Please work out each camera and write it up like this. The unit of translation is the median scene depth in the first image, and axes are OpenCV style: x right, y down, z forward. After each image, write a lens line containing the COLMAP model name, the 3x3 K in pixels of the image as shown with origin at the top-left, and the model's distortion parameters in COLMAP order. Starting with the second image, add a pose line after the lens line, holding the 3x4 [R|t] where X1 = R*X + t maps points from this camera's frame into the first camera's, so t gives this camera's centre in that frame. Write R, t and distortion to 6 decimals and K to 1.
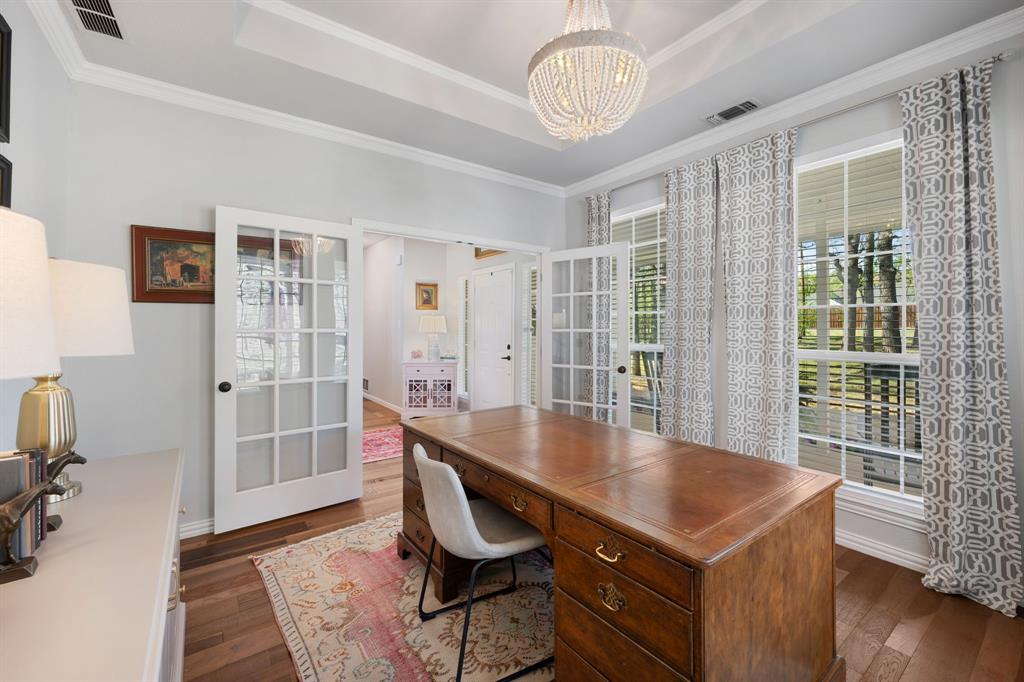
lens RADIAL K [[416.2, 0, 510.2], [0, 416.2, 335.2], [0, 0, 1]] dist [-0.000564, -0.000174]
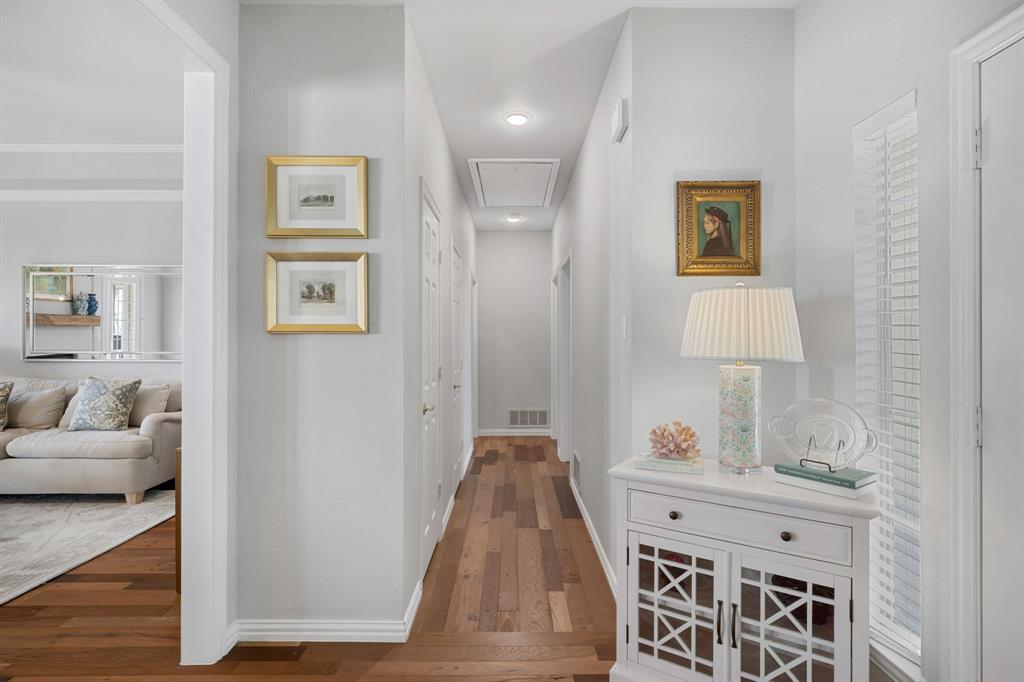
lens RADIAL K [[483.4, 0, 512.5], [0, 483.4, 340.2], [0, 0, 1]] dist [-0.000658, 0.000004]
pose [[0.806935, -0.003227, -0.590631, -0.128541], [-0.006247, 0.999882, -0.013999, -0.013403], [0.590607, 0.014986, 0.806820, 0.705310]]
